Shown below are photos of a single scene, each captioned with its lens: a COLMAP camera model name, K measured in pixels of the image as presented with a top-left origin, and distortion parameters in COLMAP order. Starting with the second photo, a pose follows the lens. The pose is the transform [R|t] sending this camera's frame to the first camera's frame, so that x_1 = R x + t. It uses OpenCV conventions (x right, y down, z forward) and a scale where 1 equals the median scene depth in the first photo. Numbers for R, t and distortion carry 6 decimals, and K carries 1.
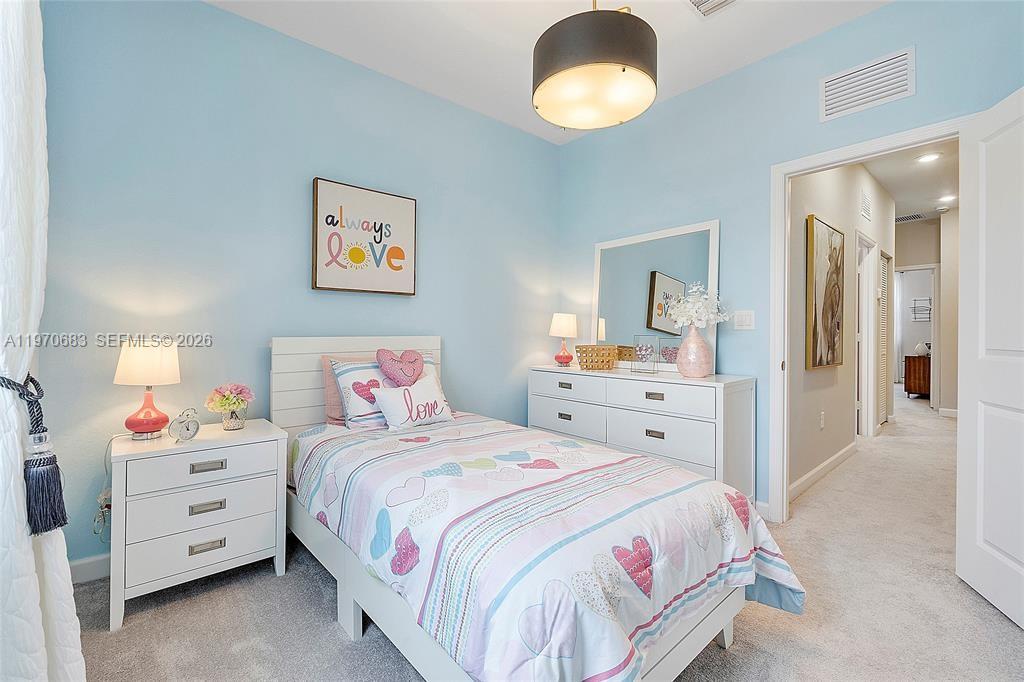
lens RADIAL K [[433.2, 0, 511.2], [0, 433.2, 337.2], [0, 0, 1]] dist [-0.009761, -0.000228]
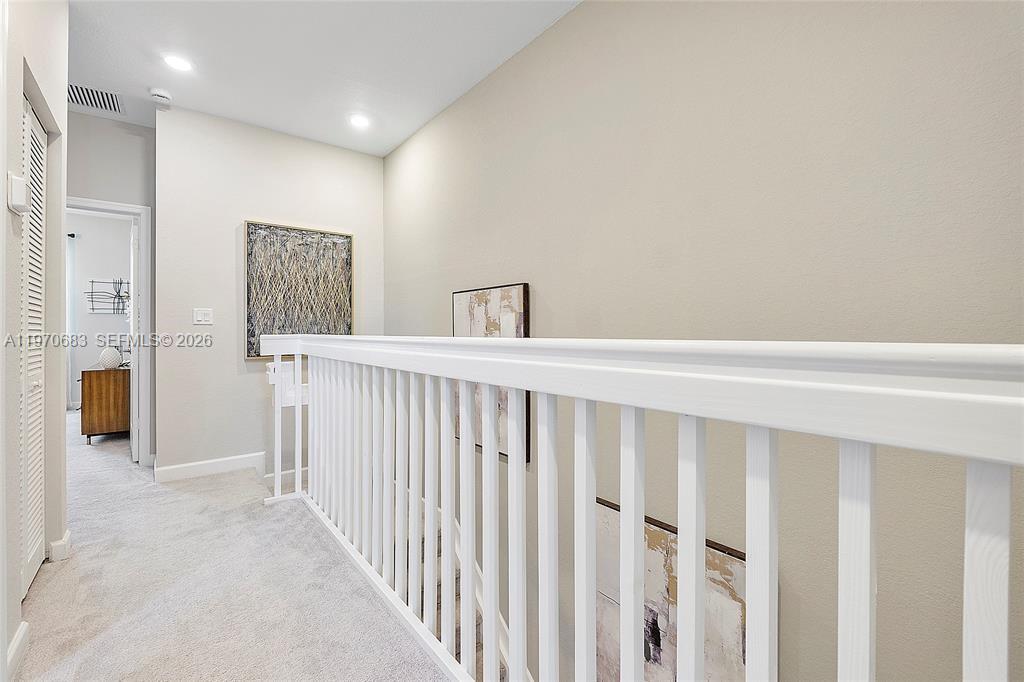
lens RADIAL K [[437.2, 0, 513.5], [0, 437.2, 333.5], [0, 0, 1]] dist [-0.007459, -0.000060]
pose [[0.035241, -0.000130, 0.999379, 0.380620], [0.001473, 0.999999, 0.000078, -0.003299], [-0.999378, 0.001469, 0.035241, 0.428261]]
